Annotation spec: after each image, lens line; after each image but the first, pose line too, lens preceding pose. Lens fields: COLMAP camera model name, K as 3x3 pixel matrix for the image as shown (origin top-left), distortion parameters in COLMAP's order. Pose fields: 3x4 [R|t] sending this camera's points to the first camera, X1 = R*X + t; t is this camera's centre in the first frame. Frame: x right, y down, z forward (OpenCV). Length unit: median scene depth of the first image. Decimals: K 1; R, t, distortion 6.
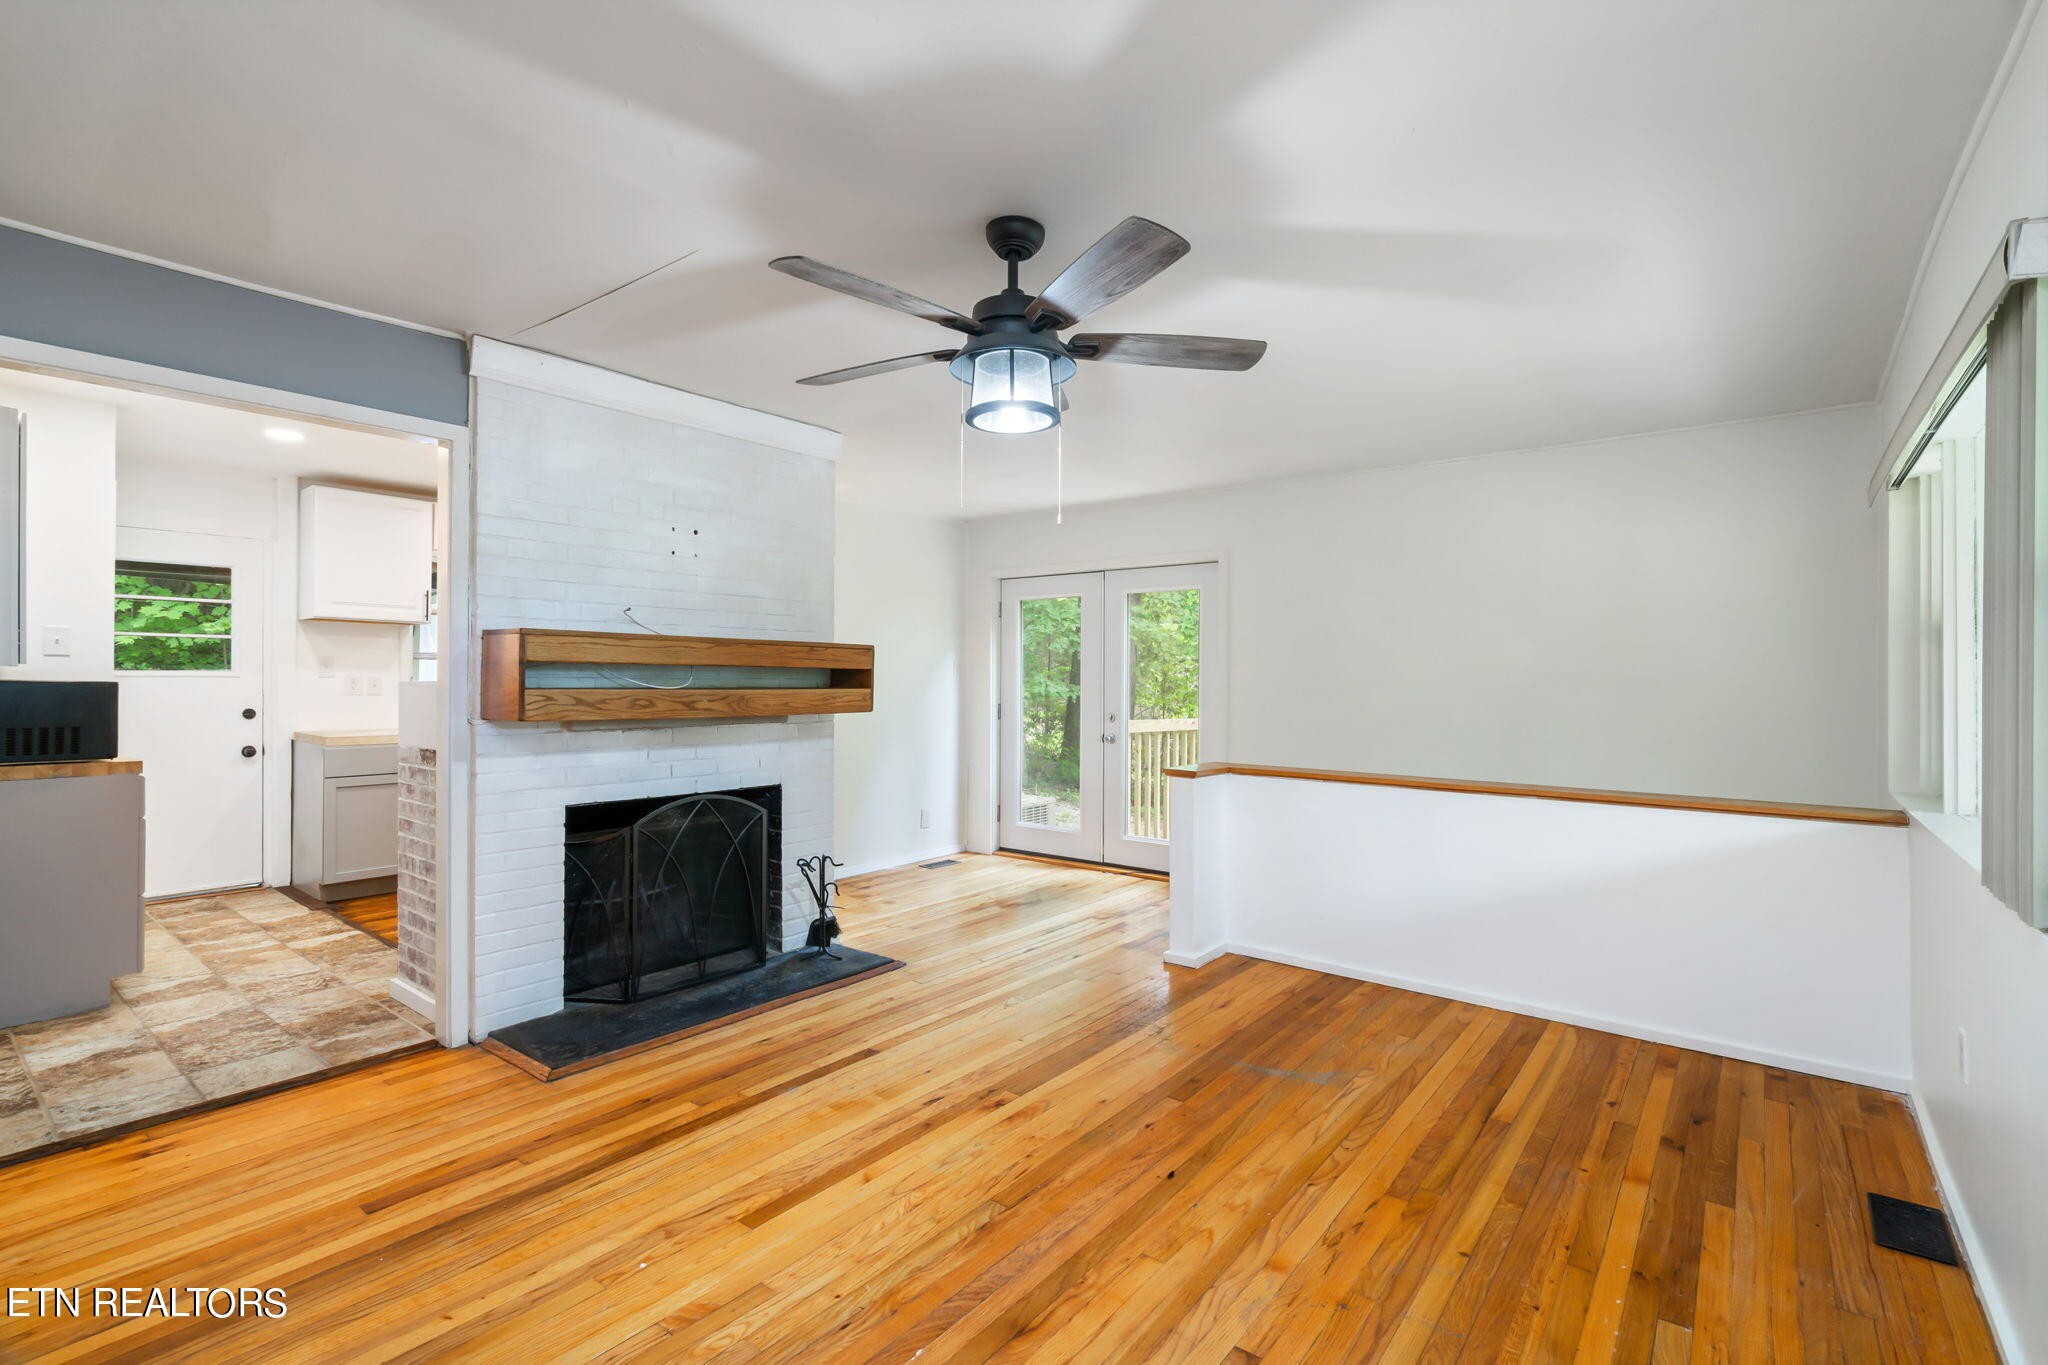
lens RADIAL K [[934.9, 0, 1024.7], [0, 934.9, 676.7], [0, 0, 1]] dist [-0.001128, 0.000661]
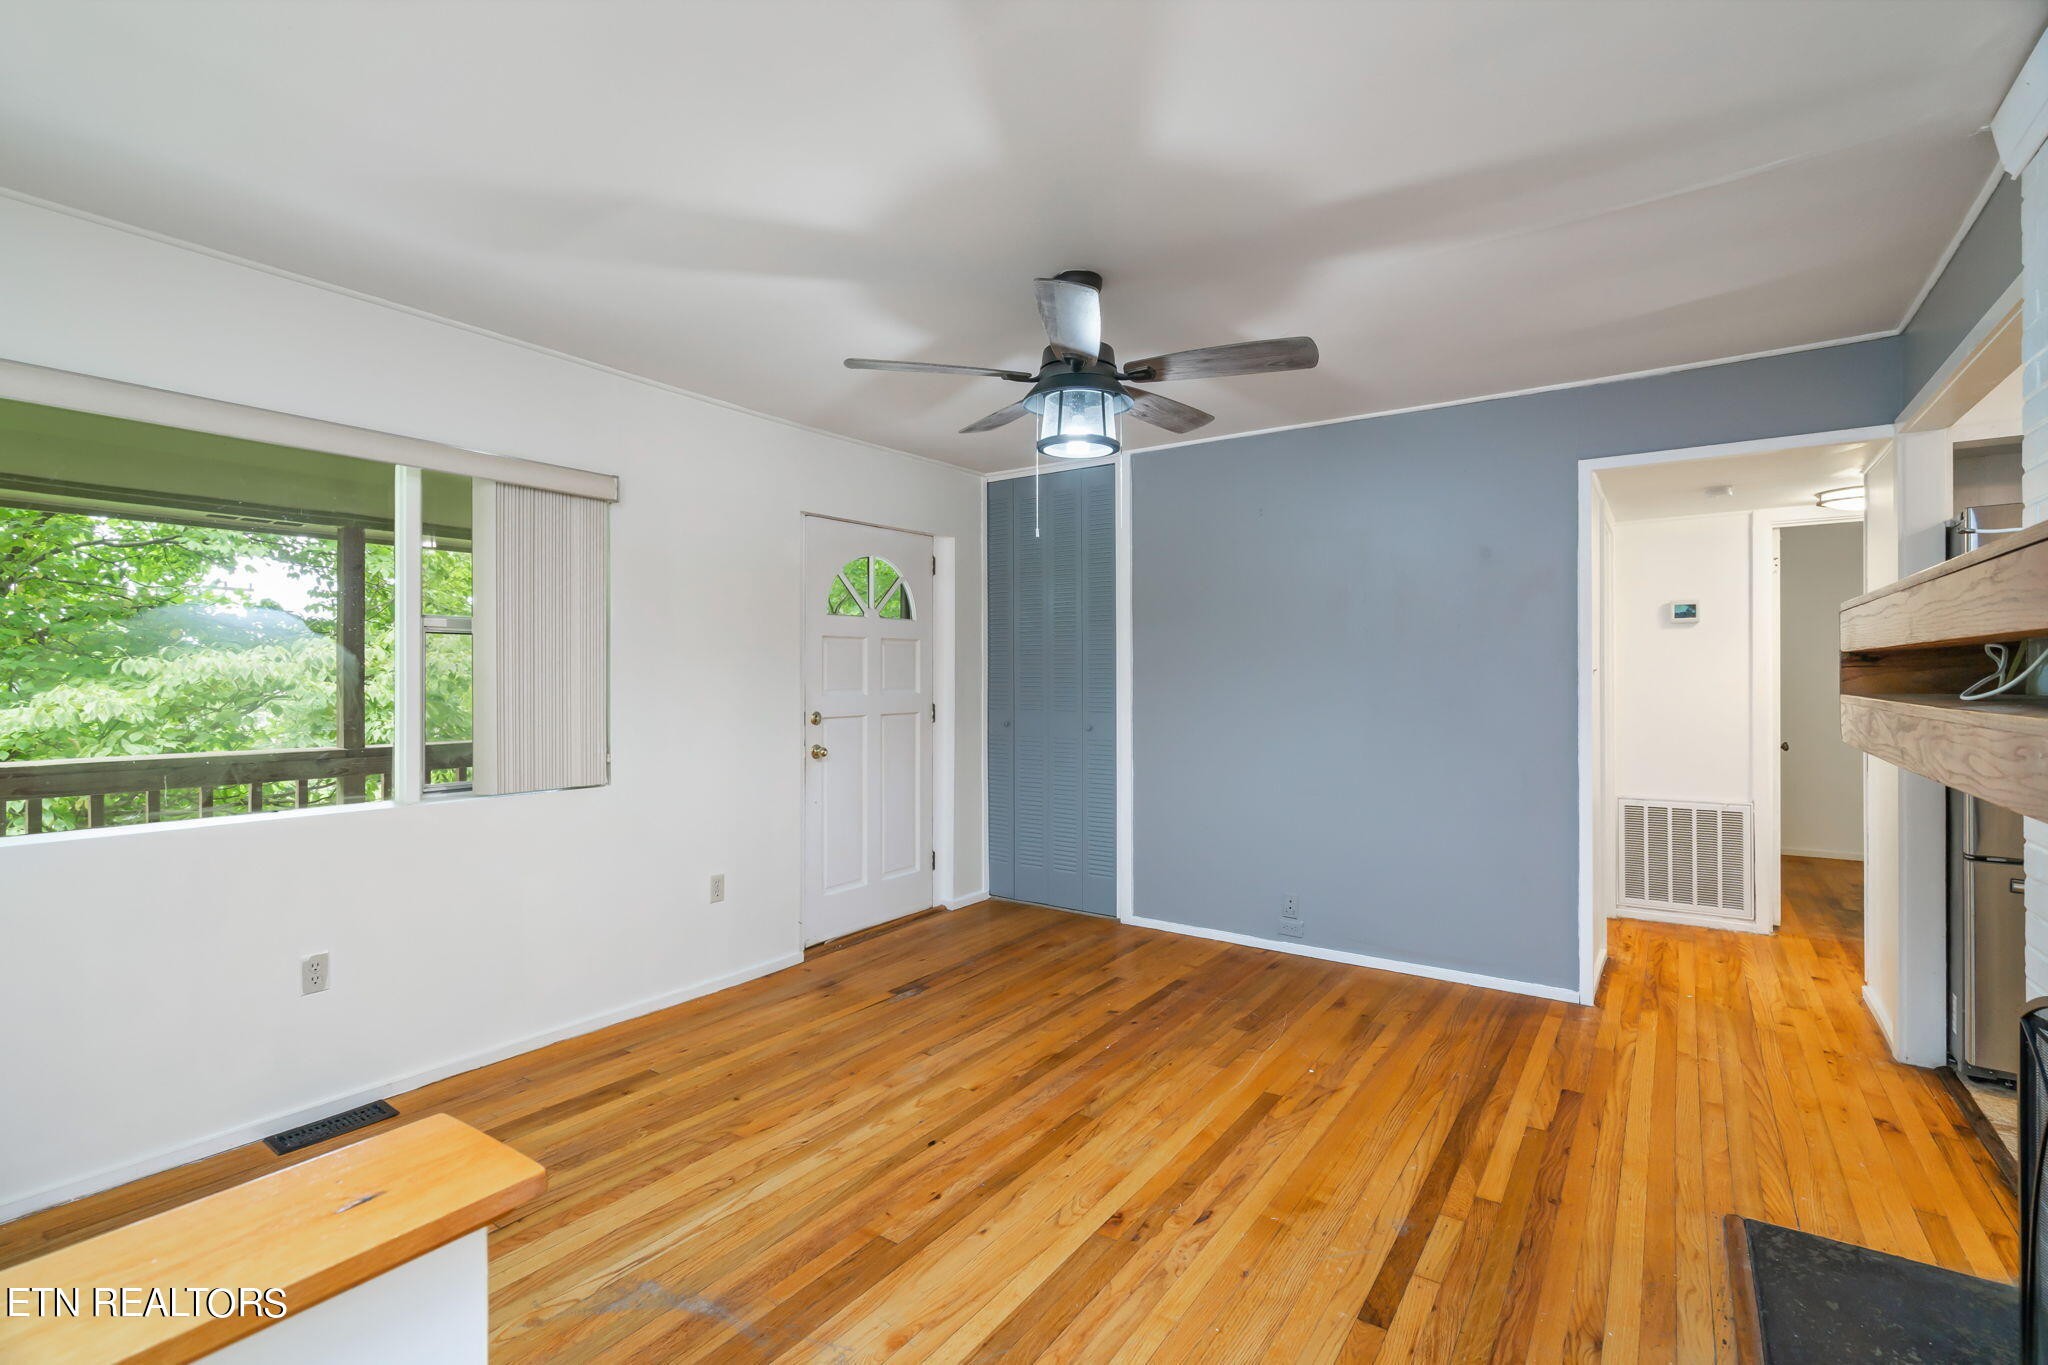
lens RADIAL K [[924.4, 0, 1028.7], [0, 924.4, 674.1], [0, 0, 1]] dist [-0.001389, 0.001224]
pose [[-0.998149, -0.005343, -0.060582, 0.104212], [-0.004806, 0.999948, -0.009016, 0.008039], [0.060627, -0.008709, -0.998122, 1.895583]]
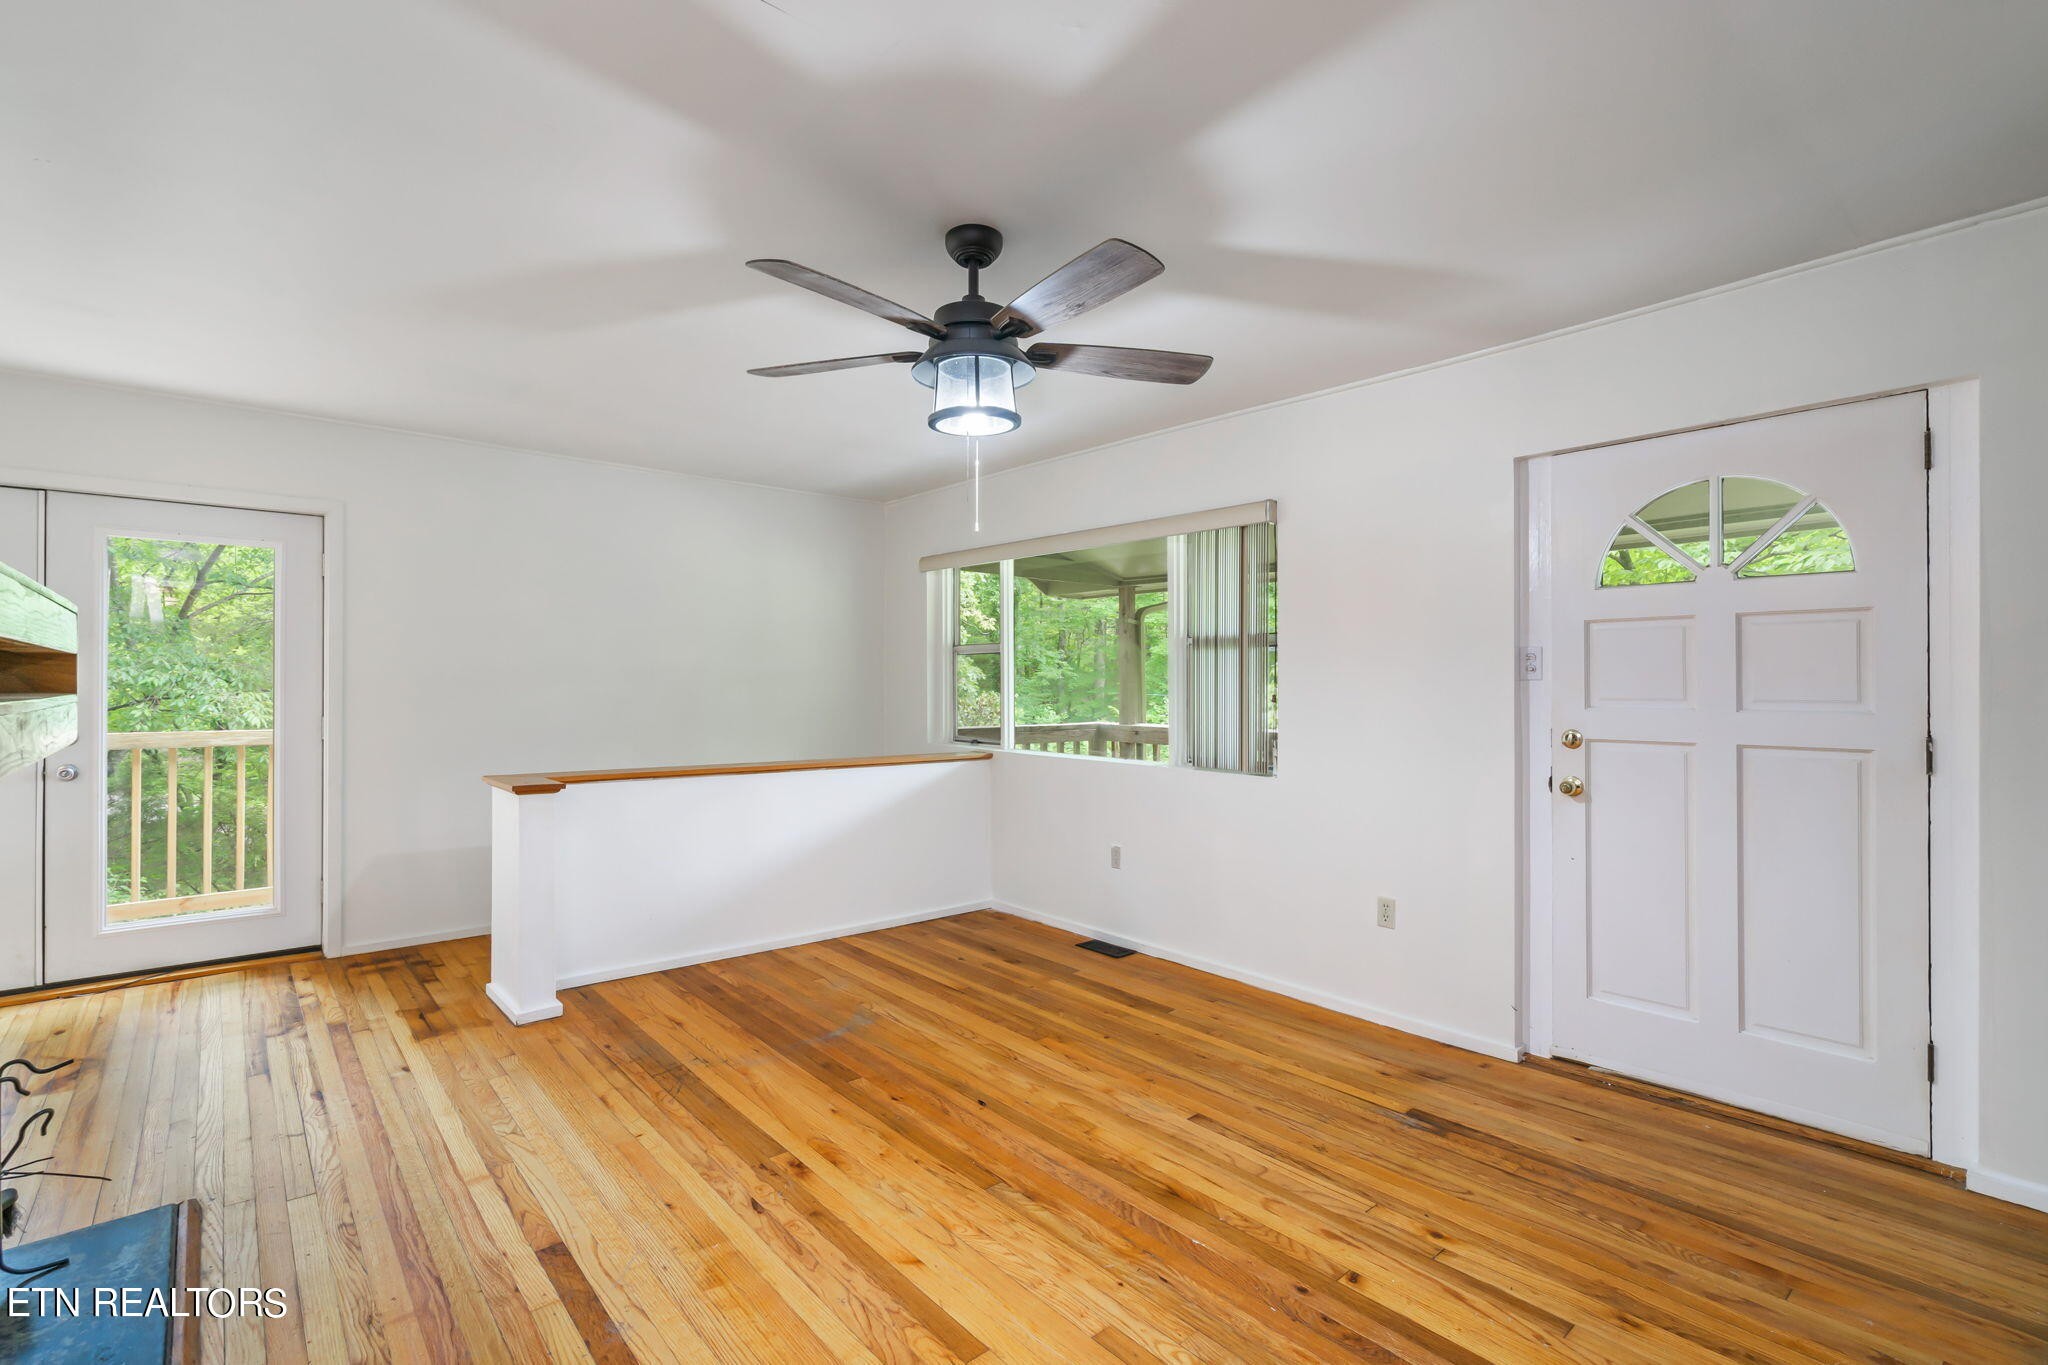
lens RADIAL K [[934.9, 0, 1024.7], [0, 934.9, 676.7], [0, 0, 1]] dist [-0.001128, 0.000661]
pose [[0.182248, -0.000378, 0.983252, -0.901995], [-0.006771, 0.999976, 0.001639, -0.000985], [-0.983229, -0.006956, 0.182241, 0.679538]]
